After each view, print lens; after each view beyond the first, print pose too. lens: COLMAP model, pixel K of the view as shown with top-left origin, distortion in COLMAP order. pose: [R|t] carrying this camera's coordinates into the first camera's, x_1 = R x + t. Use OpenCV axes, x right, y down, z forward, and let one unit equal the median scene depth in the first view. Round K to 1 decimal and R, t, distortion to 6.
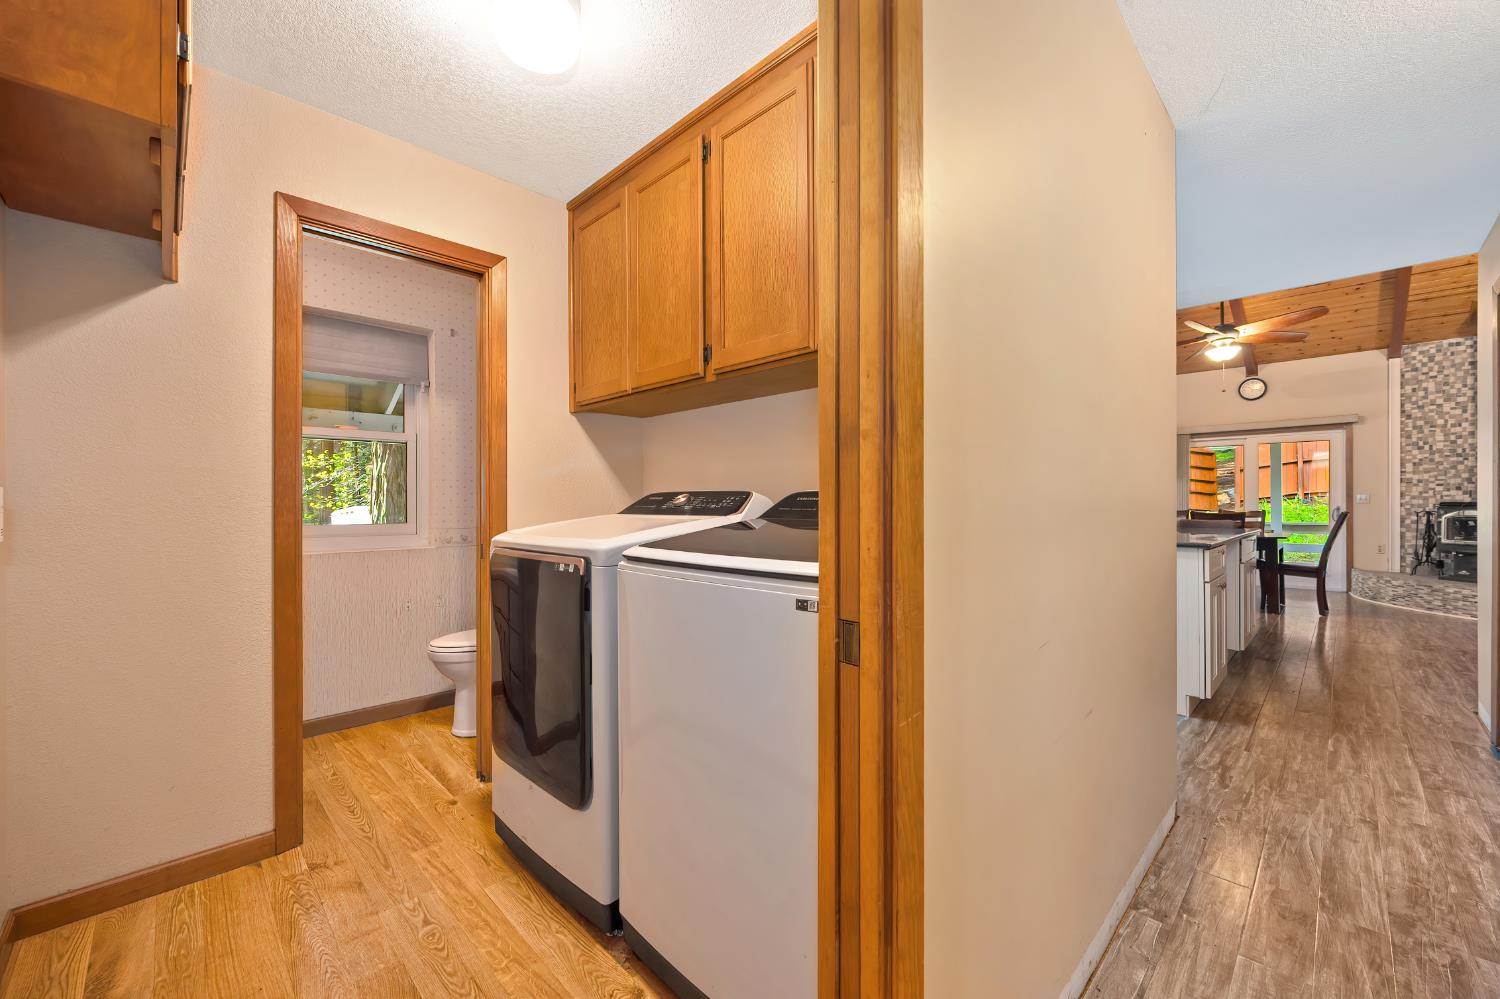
lens RADIAL K [[589.6, 0, 752.1], [0, 589.6, 503.3], [0, 0, 1]] dist [-0.000992, -0.000131]
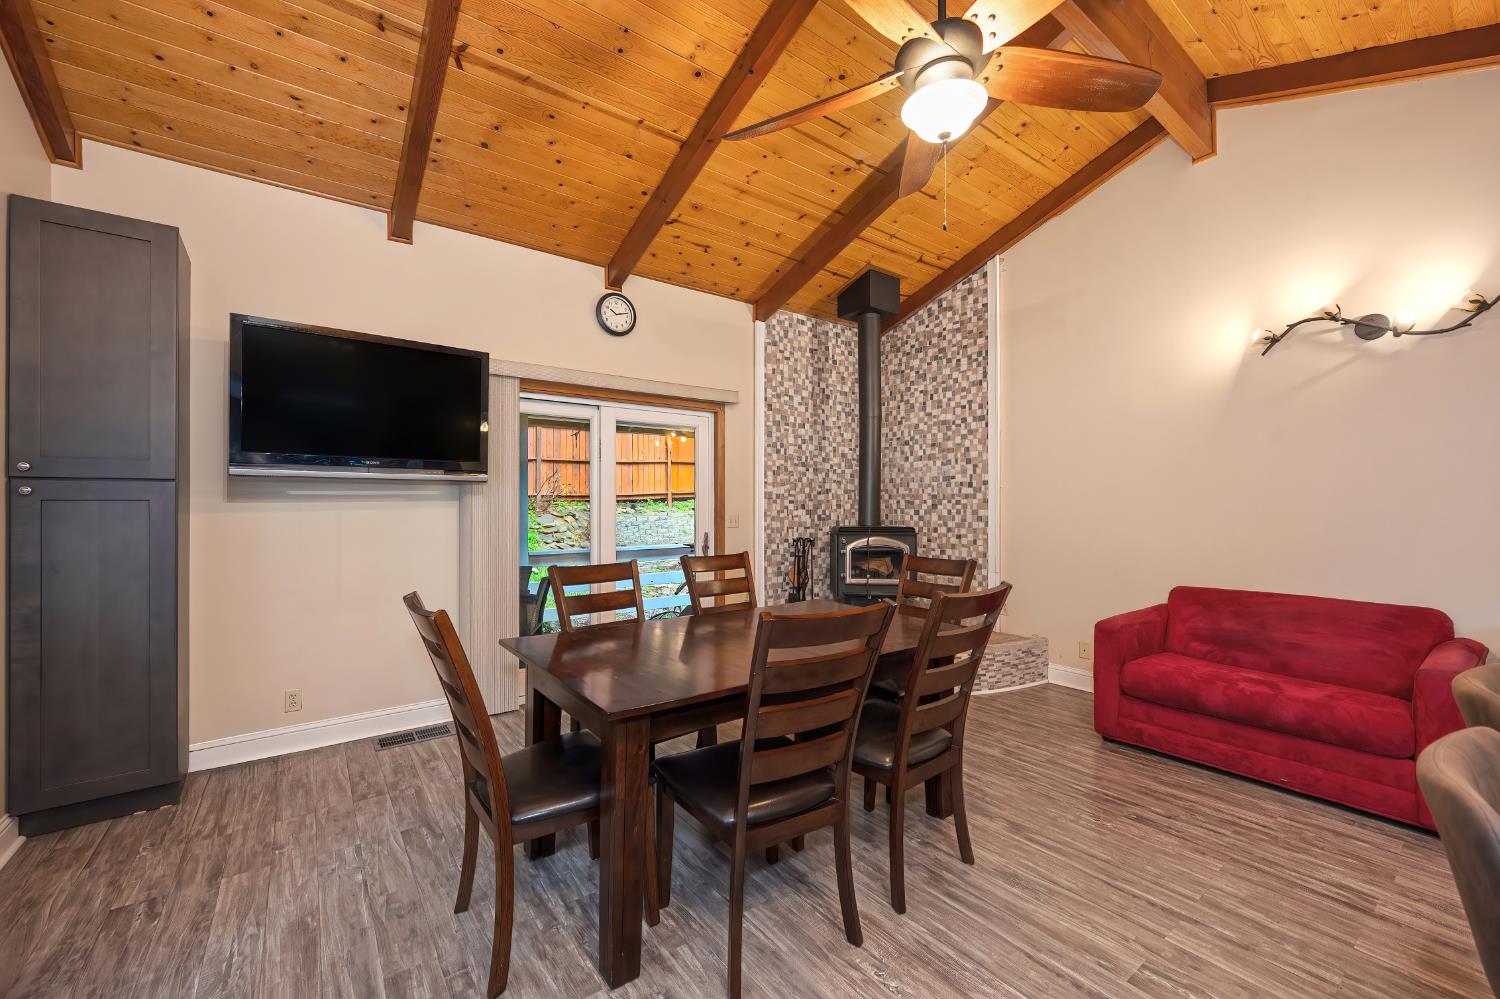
lens RADIAL K [[594.6, 0, 745.4], [0, 594.6, 501.3], [0, 0, 1]] dist [0.000660, -0.000090]
pose [[0.147635, 0.007491, 0.989014, 0.394778], [0.002711, 0.999964, -0.007978, -0.025853], [-0.989038, 0.003860, 0.147609, 0.931330]]
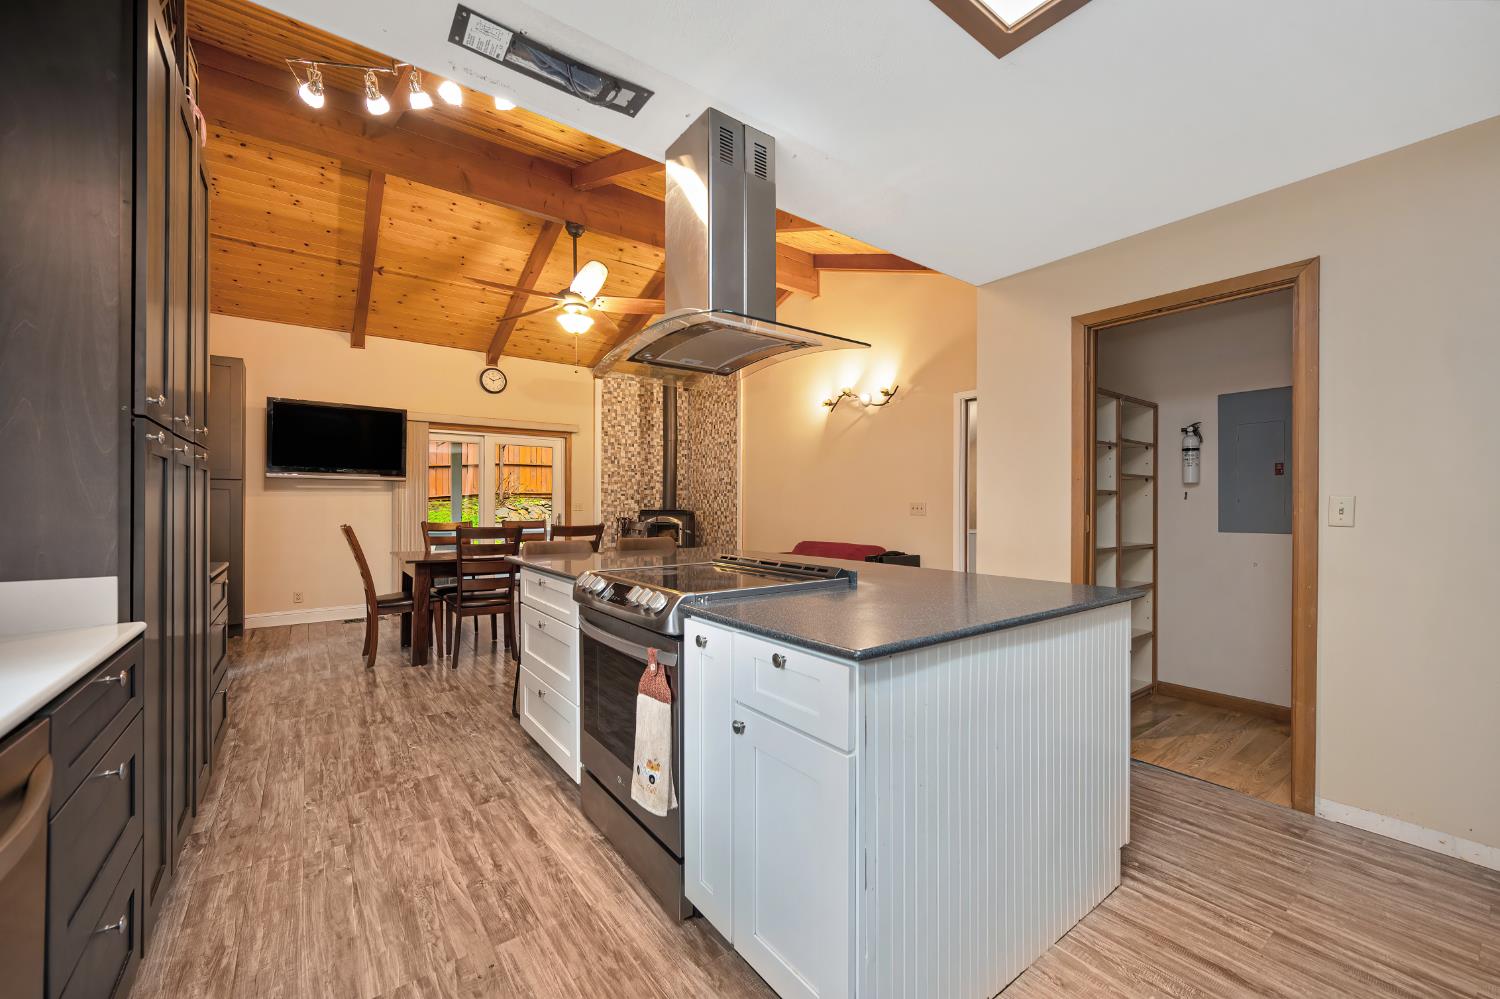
lens RADIAL K [[589.6, 0, 752.1], [0, 589.6, 503.3], [0, 0, 1]] dist [-0.000992, -0.000131]
pose [[0.145379, 0.006029, 0.989358, 0.046066], [0.000913, 0.999980, -0.006228, -0.006781], [-0.989376, 0.001809, 0.145370, 0.567217]]
